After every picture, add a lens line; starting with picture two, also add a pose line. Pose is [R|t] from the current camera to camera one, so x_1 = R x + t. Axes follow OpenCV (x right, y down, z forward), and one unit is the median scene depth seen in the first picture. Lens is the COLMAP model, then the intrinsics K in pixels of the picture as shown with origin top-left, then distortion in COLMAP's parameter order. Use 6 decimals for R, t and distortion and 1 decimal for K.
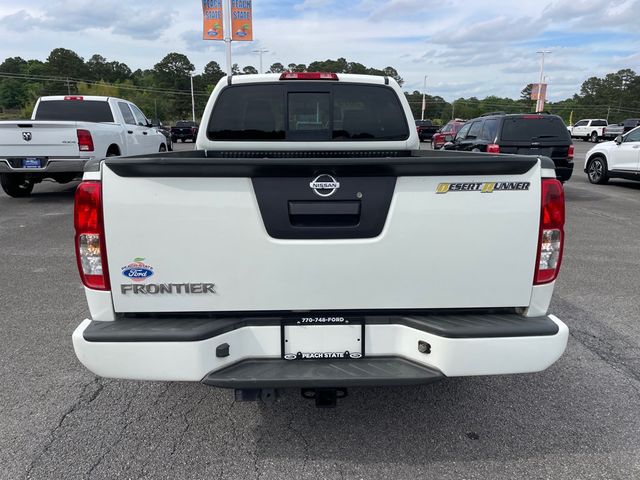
lens RADIAL K [[487.2, 0, 314.6], [0, 487.2, 242.3], [0, 0, 1]] dist [0.080973, -0.110447]
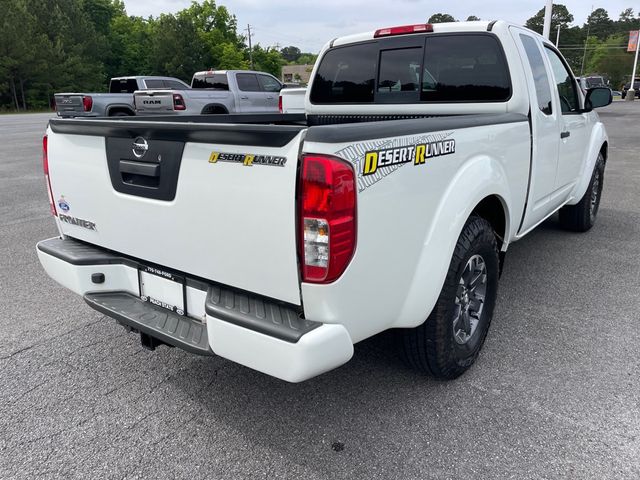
lens RADIAL K [[487.2, 0, 314.6], [0, 487.2, 242.3], [0, 0, 1]] dist [0.080973, -0.110447]
pose [[0.767249, 0.169910, -0.618433, 0.960465], [-0.124297, 0.985380, 0.116518, -0.078711], [0.629189, -0.012529, 0.777151, 0.370678]]
